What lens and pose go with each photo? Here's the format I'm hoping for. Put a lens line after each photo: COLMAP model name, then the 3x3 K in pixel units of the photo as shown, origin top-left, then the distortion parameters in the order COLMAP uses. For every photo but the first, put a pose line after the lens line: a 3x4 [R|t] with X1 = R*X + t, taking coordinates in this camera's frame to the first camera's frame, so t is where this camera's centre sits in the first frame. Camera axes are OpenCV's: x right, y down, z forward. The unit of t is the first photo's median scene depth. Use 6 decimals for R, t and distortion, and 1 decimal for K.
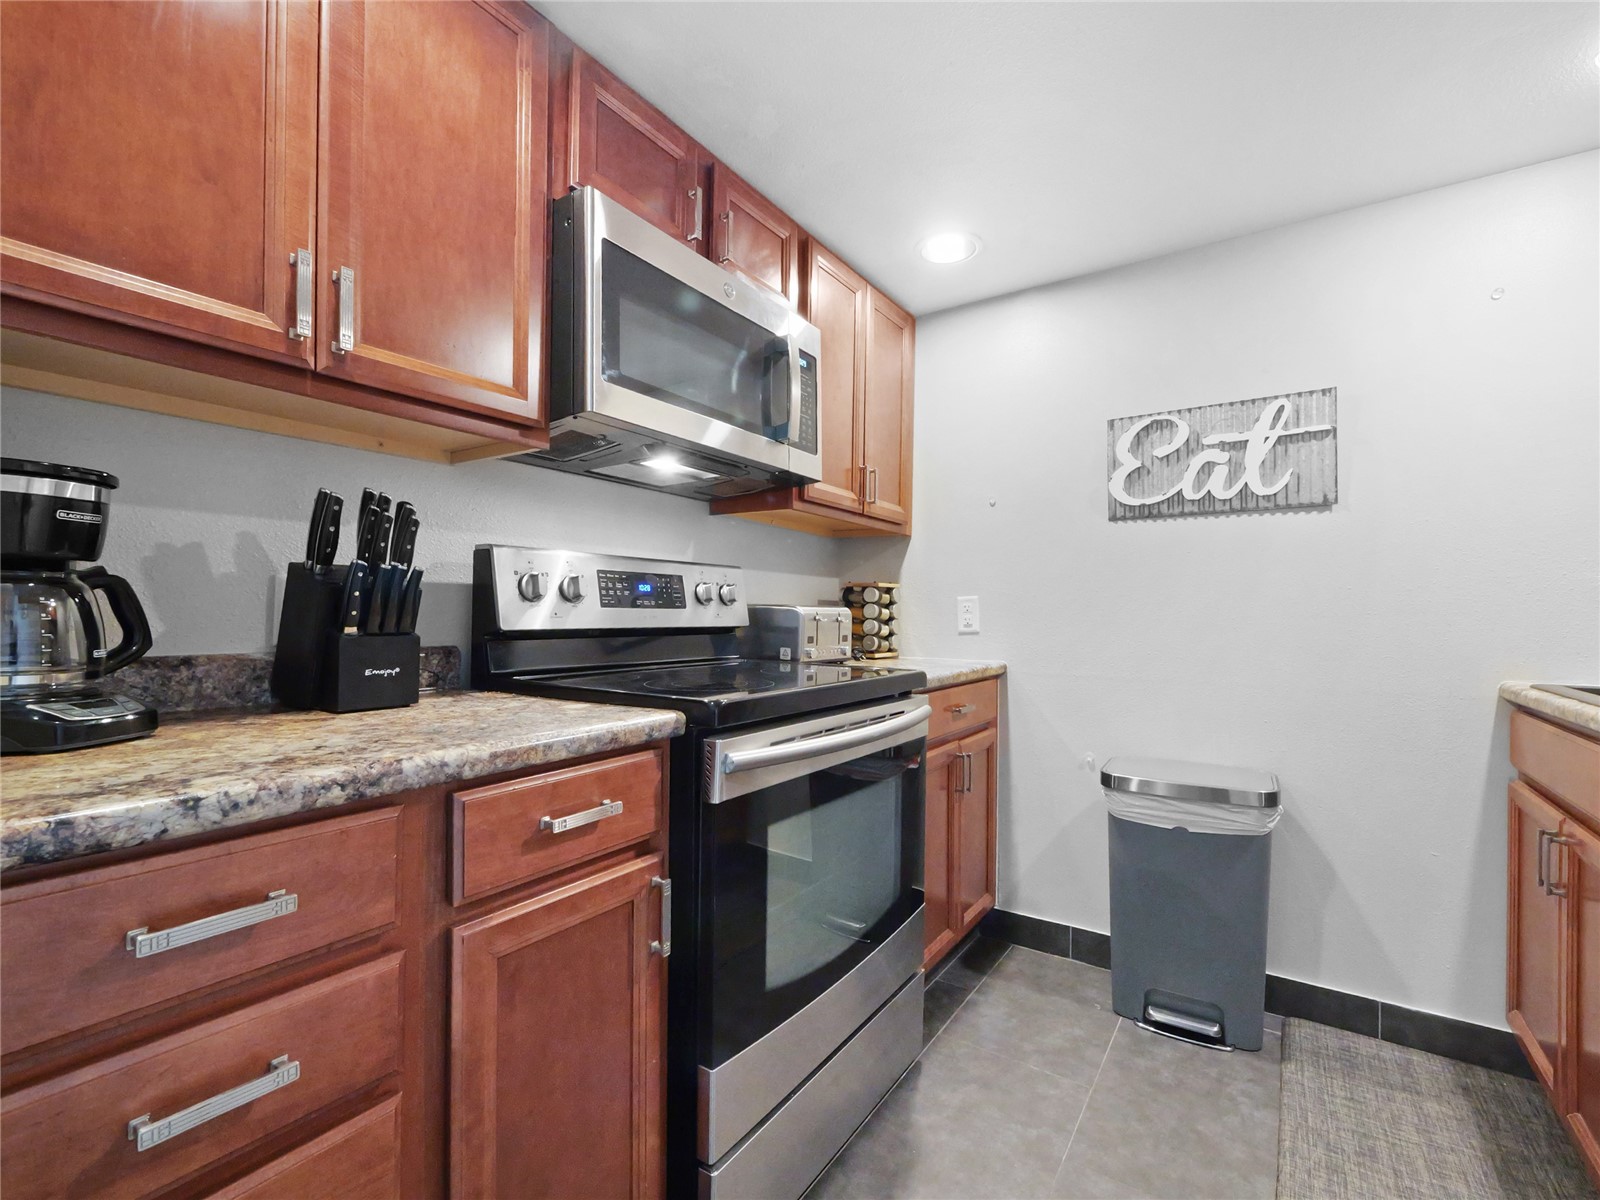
lens RADIAL K [[717.8, 0, 814.0], [0, 717.8, 620.2], [0, 0, 1]] dist [-0.002715, -0.000082]
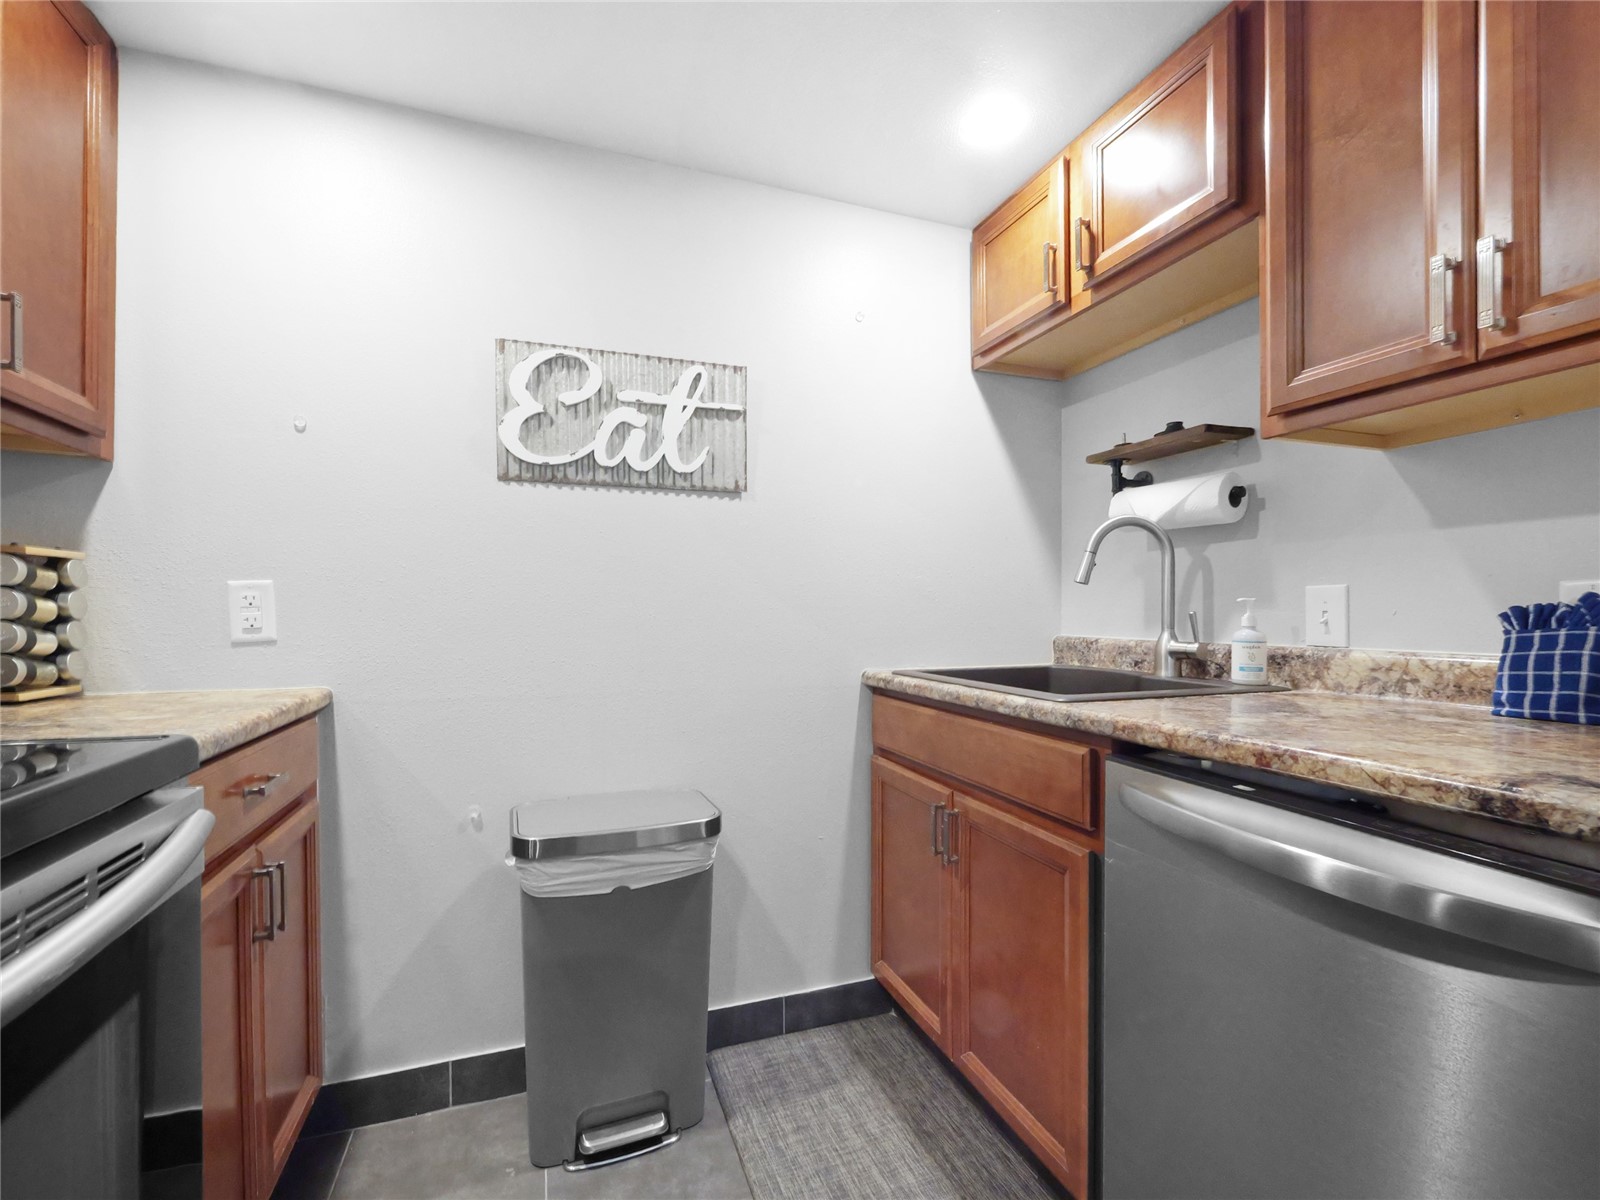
lens RADIAL K [[717.8, 0, 814.0], [0, 717.8, 620.2], [0, 0, 1]] dist [-0.002715, -0.000082]
pose [[0.586709, -0.017691, 0.809604, 0.013453], [0.006216, 0.999830, 0.017343, -0.009136], [-0.809774, -0.005143, 0.586720, 0.362671]]
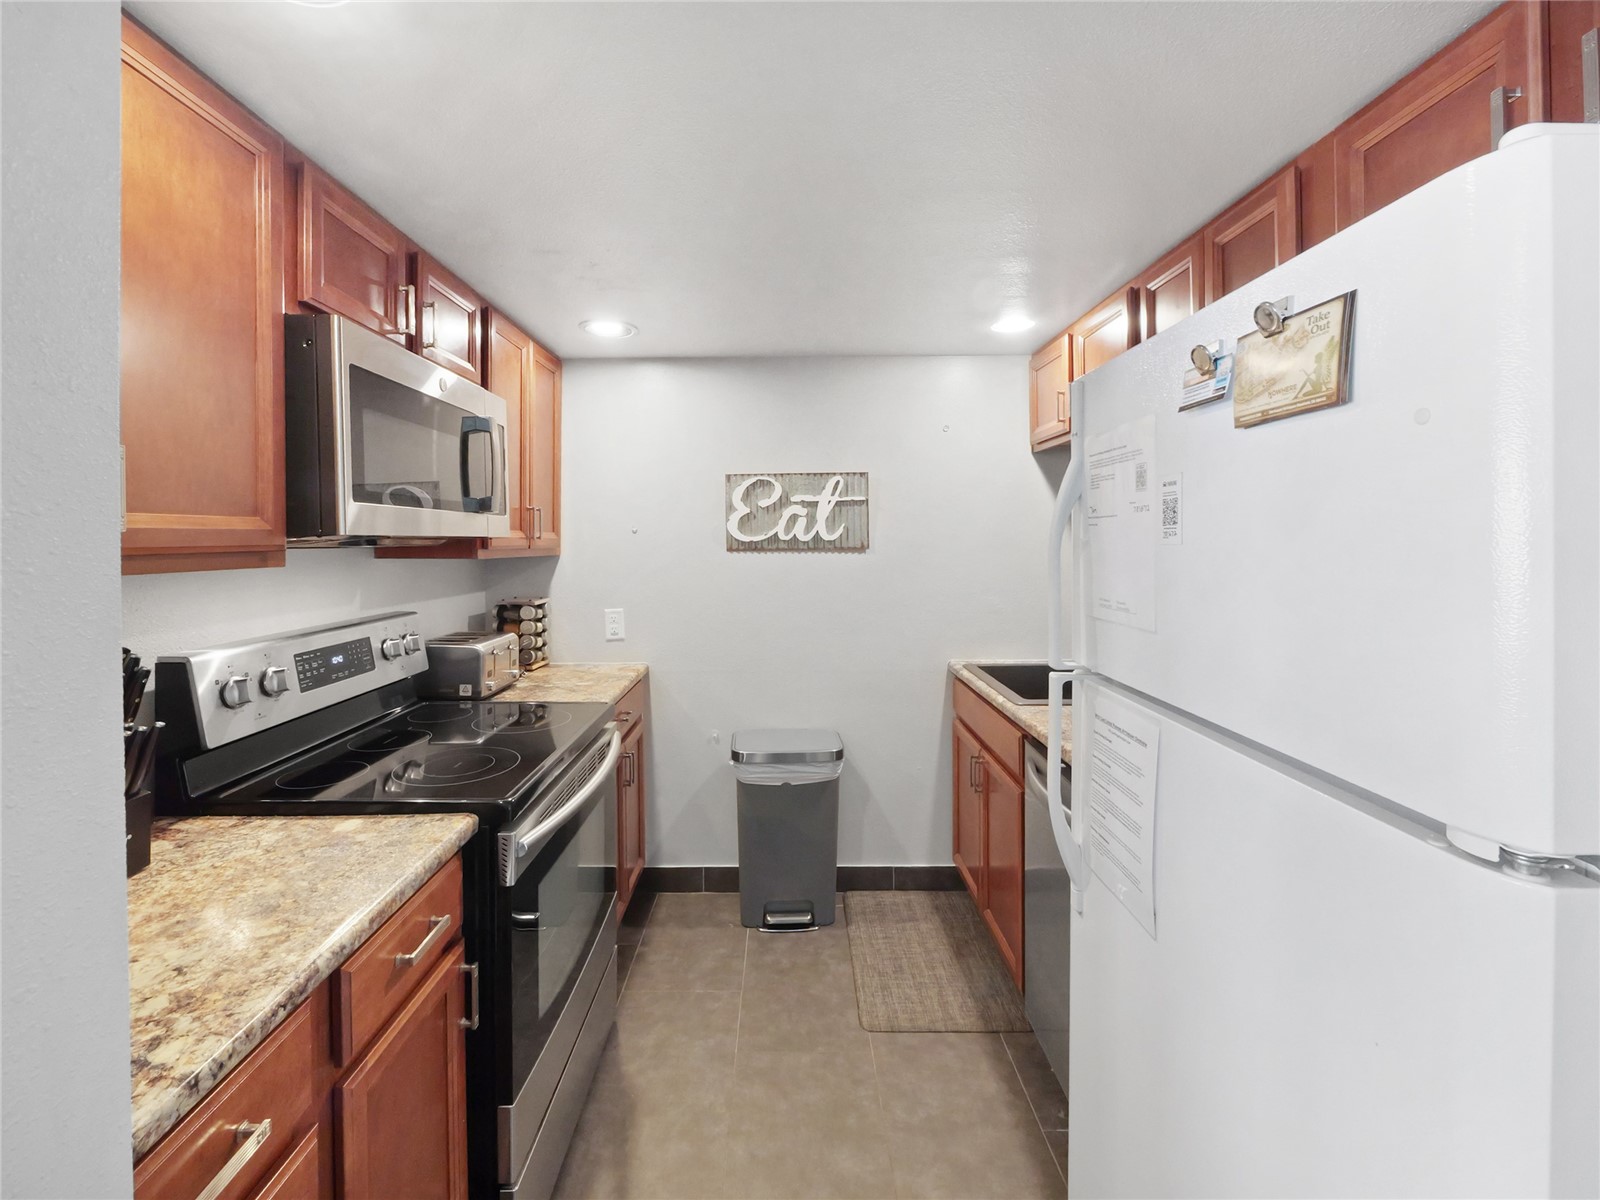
lens RADIAL K [[692.4, 0, 795.2], [0, 692.4, 549.1], [0, 0, 1]] dist [-0.003815, -0.000245]
pose [[0.827927, -0.018116, 0.560543, -0.217213], [0.010715, 0.999807, 0.016487, -0.183029], [-0.560733, -0.007644, 0.827961, -0.126015]]
